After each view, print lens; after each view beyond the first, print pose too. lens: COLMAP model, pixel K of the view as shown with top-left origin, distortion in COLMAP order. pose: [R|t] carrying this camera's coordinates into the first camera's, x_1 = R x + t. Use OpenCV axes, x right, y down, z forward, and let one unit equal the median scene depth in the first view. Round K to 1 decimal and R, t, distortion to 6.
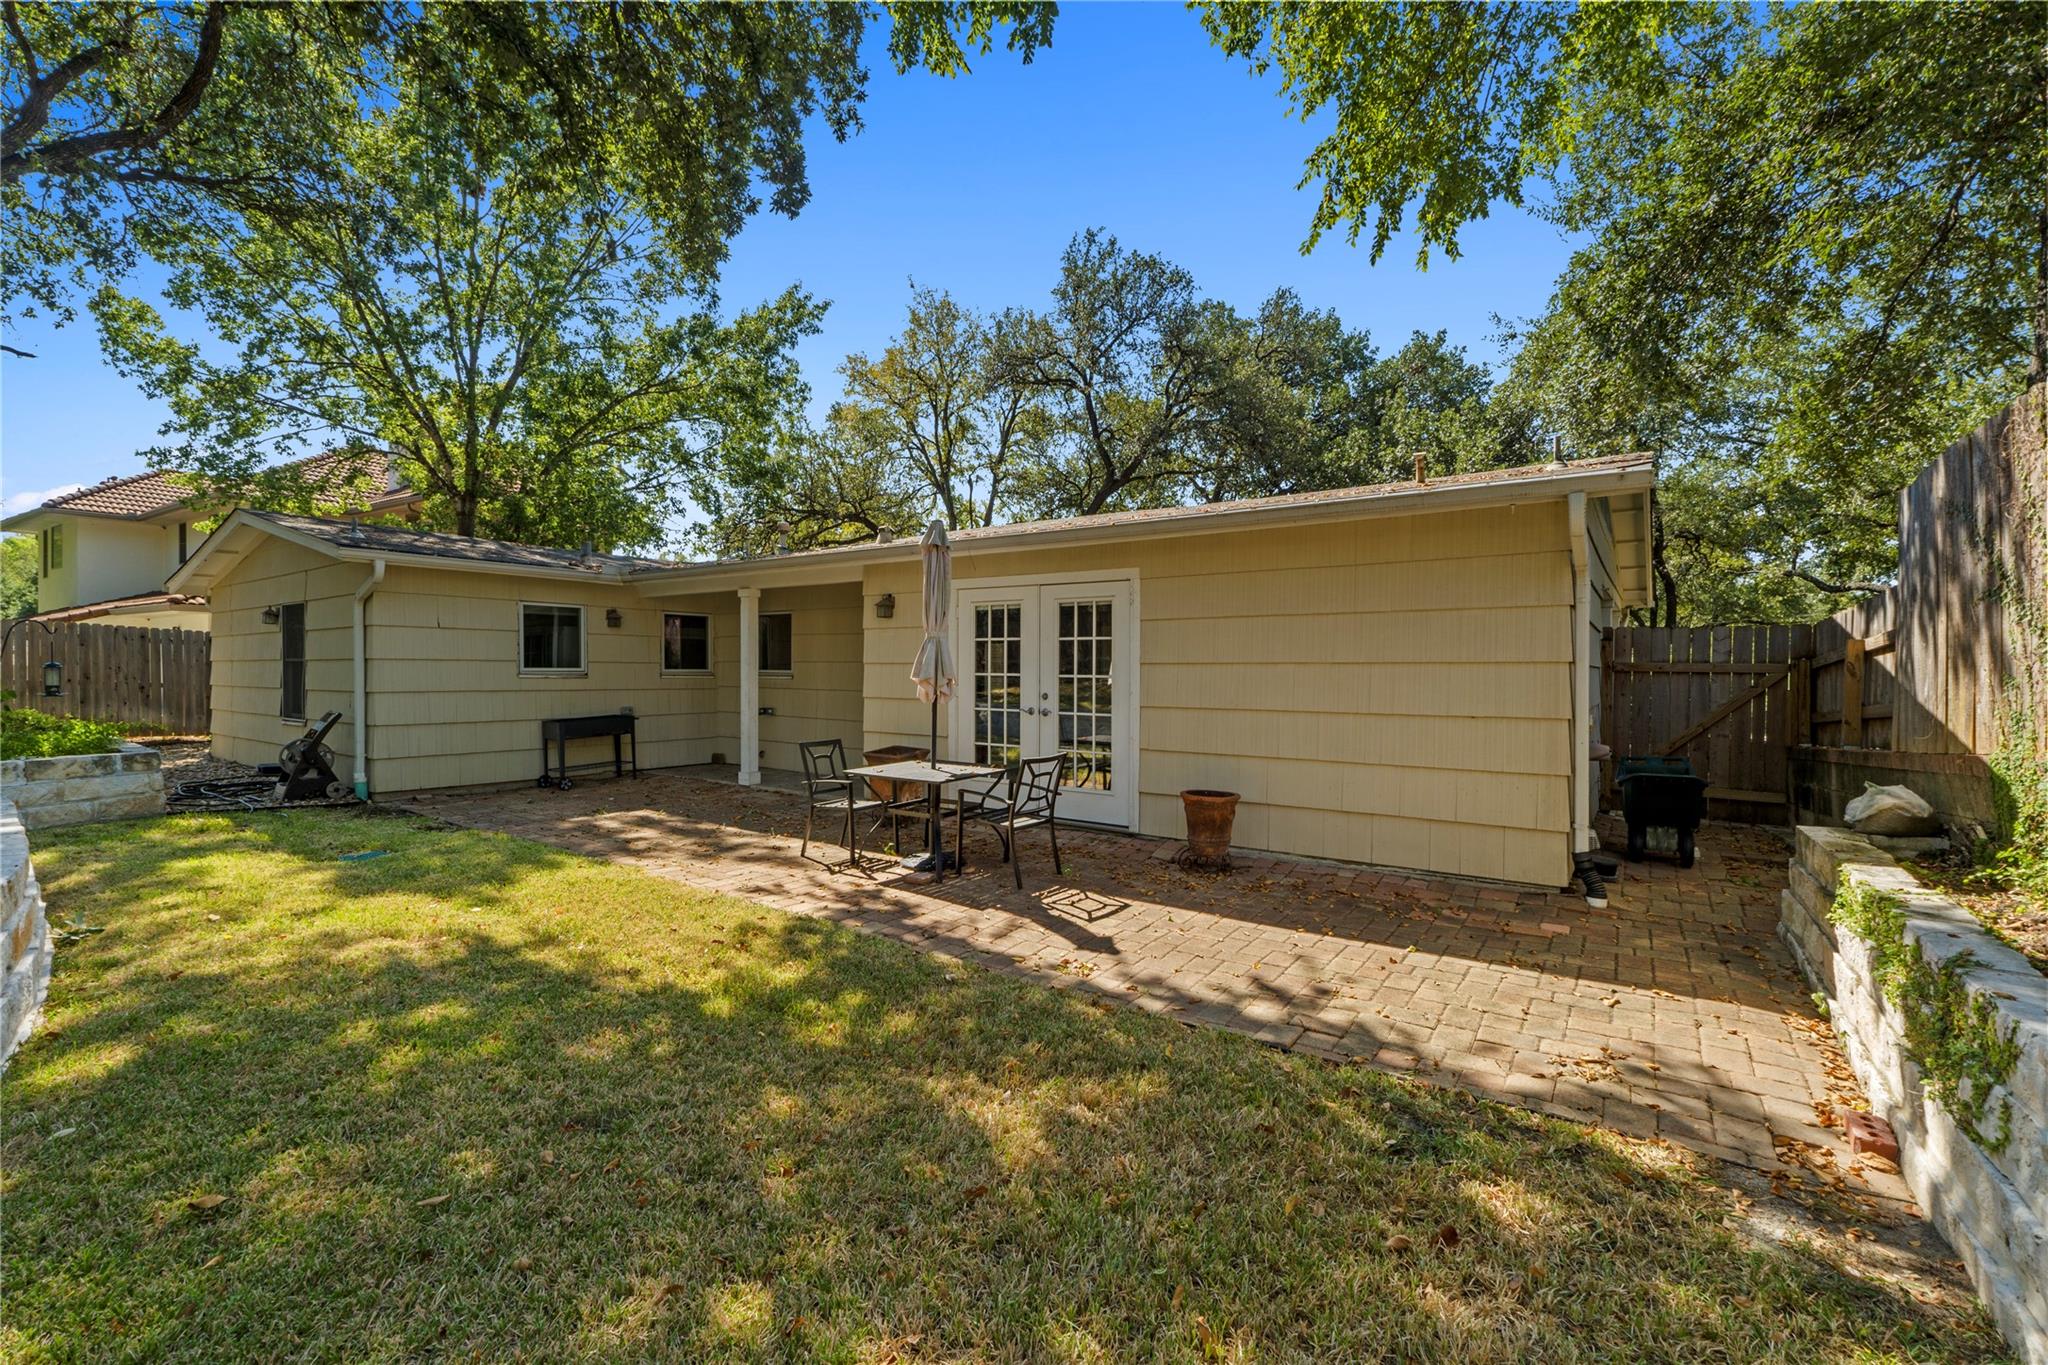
lens RADIAL K [[908.4, 0, 1027.7], [0, 908.4, 652.3], [0, 0, 1]] dist [0.000663, -0.000461]
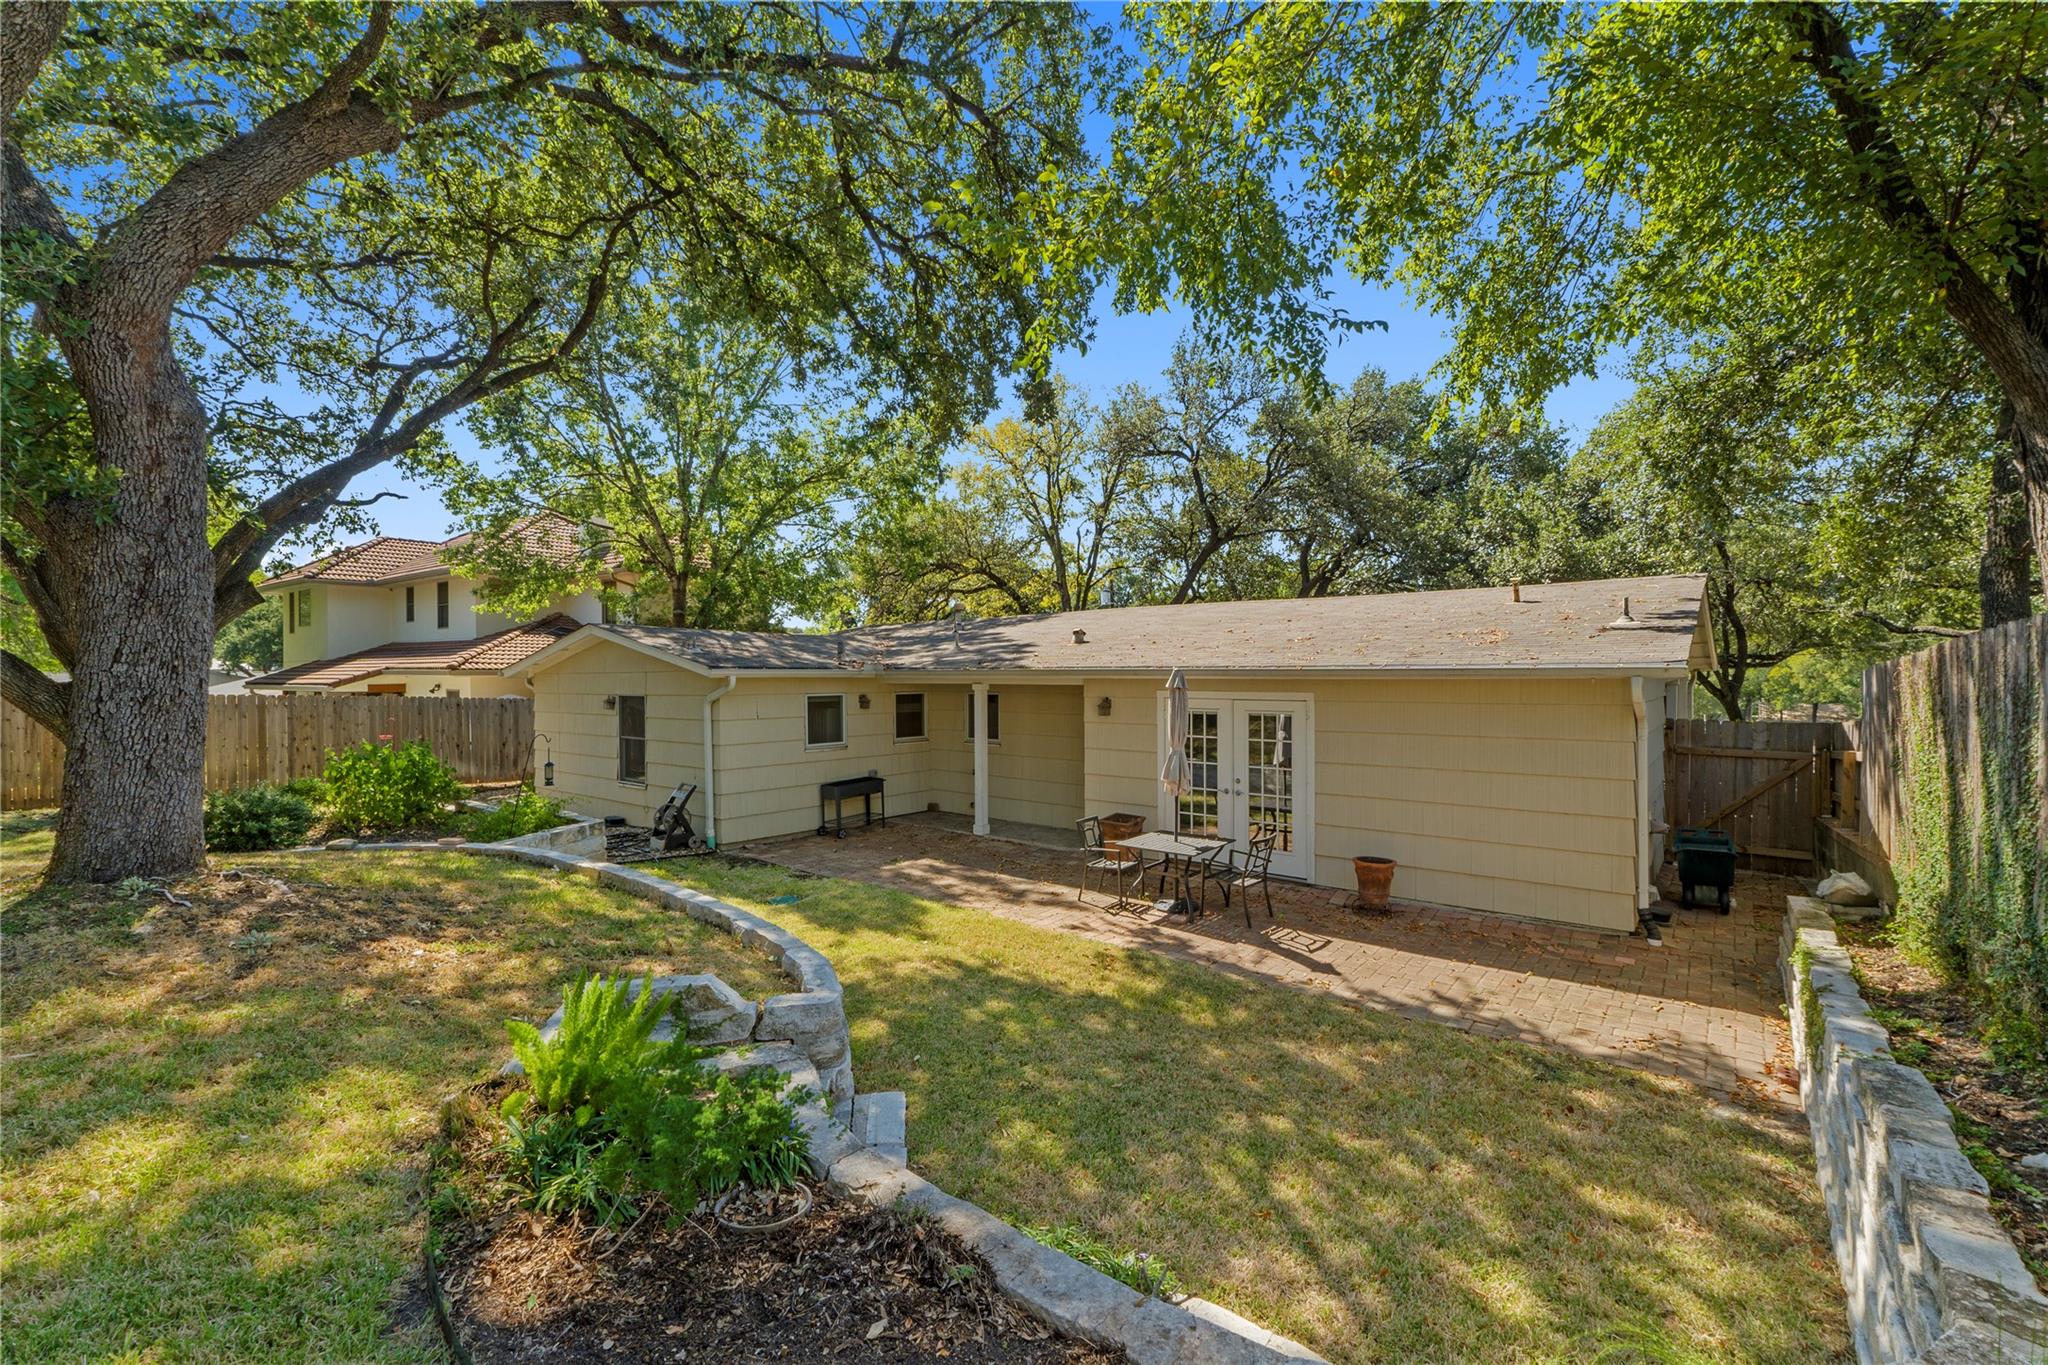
lens RADIAL K [[914.1, 0, 1024.1], [0, 914.1, 657.7], [0, 0, 1]] dist [-0.000325, 0.000060]
pose [[0.997892, -0.011048, -0.063943, -0.330104], [0.011305, 0.999929, 0.003656, -0.226965], [0.063898, -0.004372, 0.997947, -0.608572]]
